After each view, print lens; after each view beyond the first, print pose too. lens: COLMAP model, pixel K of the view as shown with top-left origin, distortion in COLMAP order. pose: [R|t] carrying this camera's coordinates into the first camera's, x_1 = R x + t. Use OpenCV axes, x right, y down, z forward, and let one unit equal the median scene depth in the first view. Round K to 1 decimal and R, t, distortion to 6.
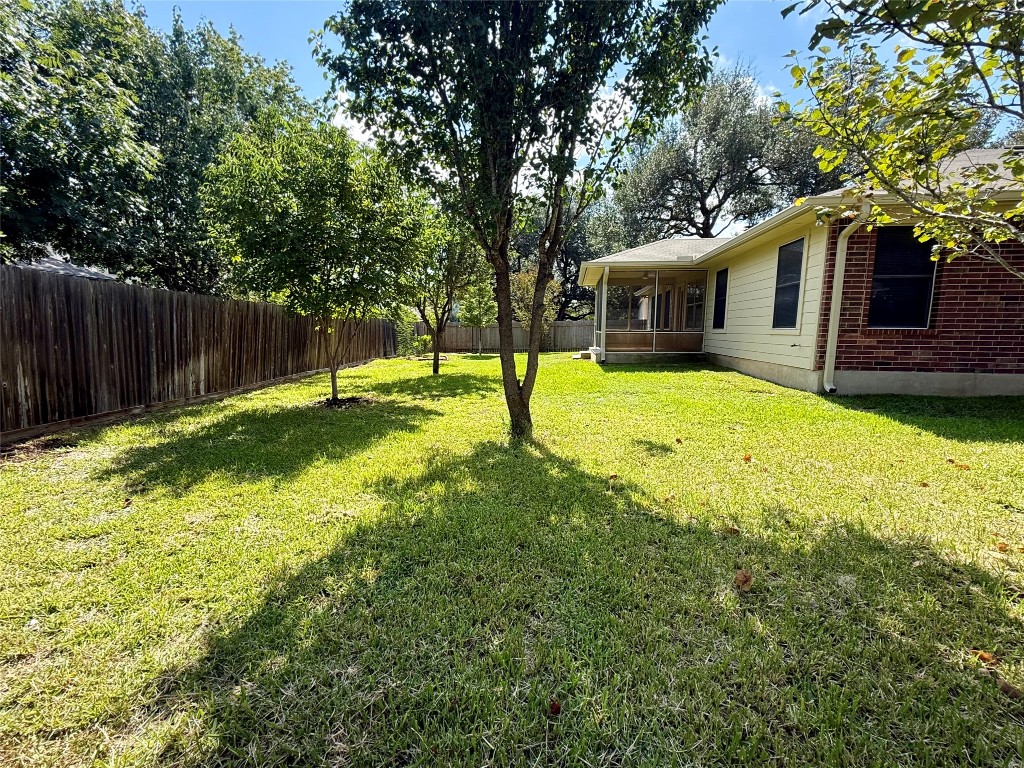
lens RADIAL K [[407.3, 0, 512.0], [0, 407.3, 384.0], [0, 0, 1]] dist [0.000620, -0.000019]
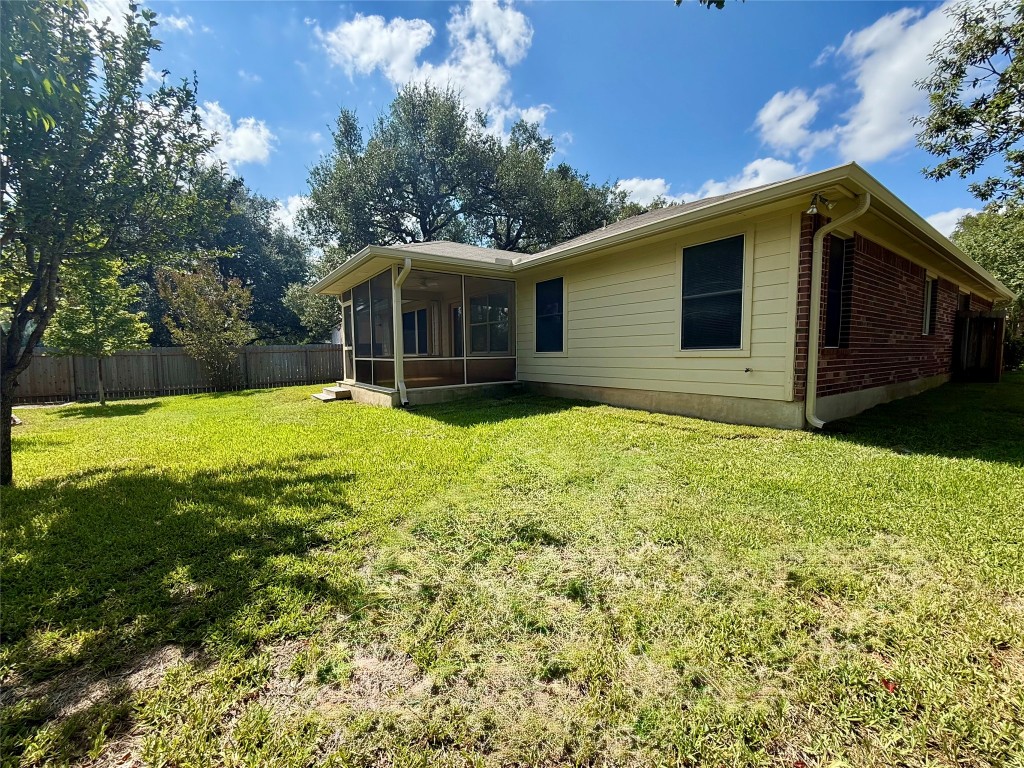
lens RADIAL K [[407.3, 0, 512.0], [0, 407.3, 384.0], [0, 0, 1]] dist [0.000620, -0.000019]
pose [[0.727937, -0.066644, 0.682398, -0.131130], [0.108307, 0.993946, -0.018465, -0.076935], [-0.677036, 0.087350, 0.730748, 0.544345]]
